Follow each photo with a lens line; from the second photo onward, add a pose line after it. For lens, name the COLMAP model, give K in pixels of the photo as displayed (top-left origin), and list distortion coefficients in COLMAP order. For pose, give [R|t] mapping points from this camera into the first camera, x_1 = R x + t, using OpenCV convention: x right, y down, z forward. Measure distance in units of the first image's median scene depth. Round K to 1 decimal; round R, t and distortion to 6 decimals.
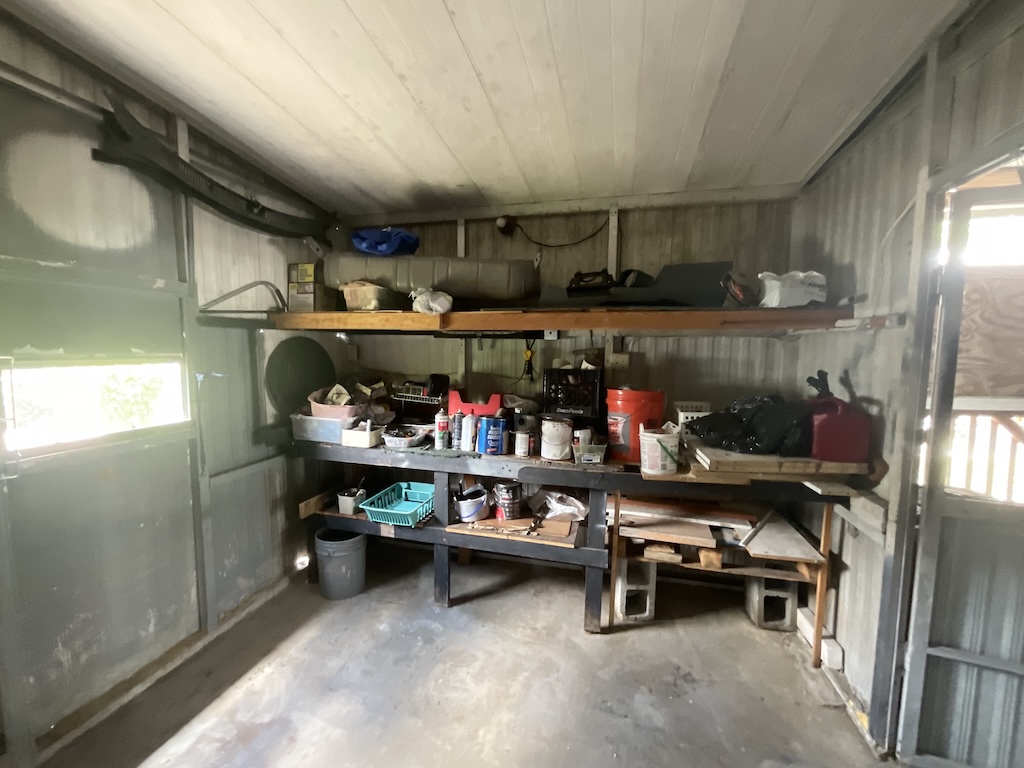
lens RADIAL K [[412.8, 0, 511.4], [0, 412.8, 385.4], [0, 0, 1]] dist [-0.001243, -0.000067]
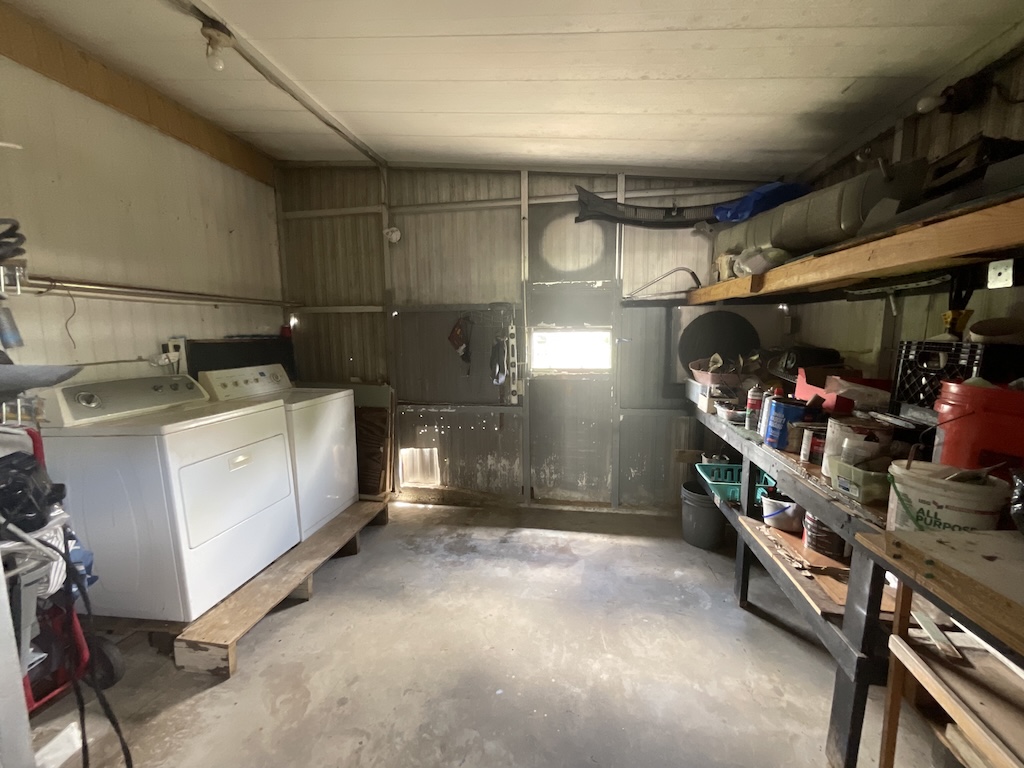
lens RADIAL K [[412.8, 0, 513.6], [0, 412.8, 385.0], [0, 0, 1]] dist [-0.001243, -0.000067]
pose [[0.094940, 0.117673, -0.988504, 0.703797], [-0.081343, 0.990585, 0.110109, 0.004372], [0.992154, 0.069955, 0.103618, 0.434381]]
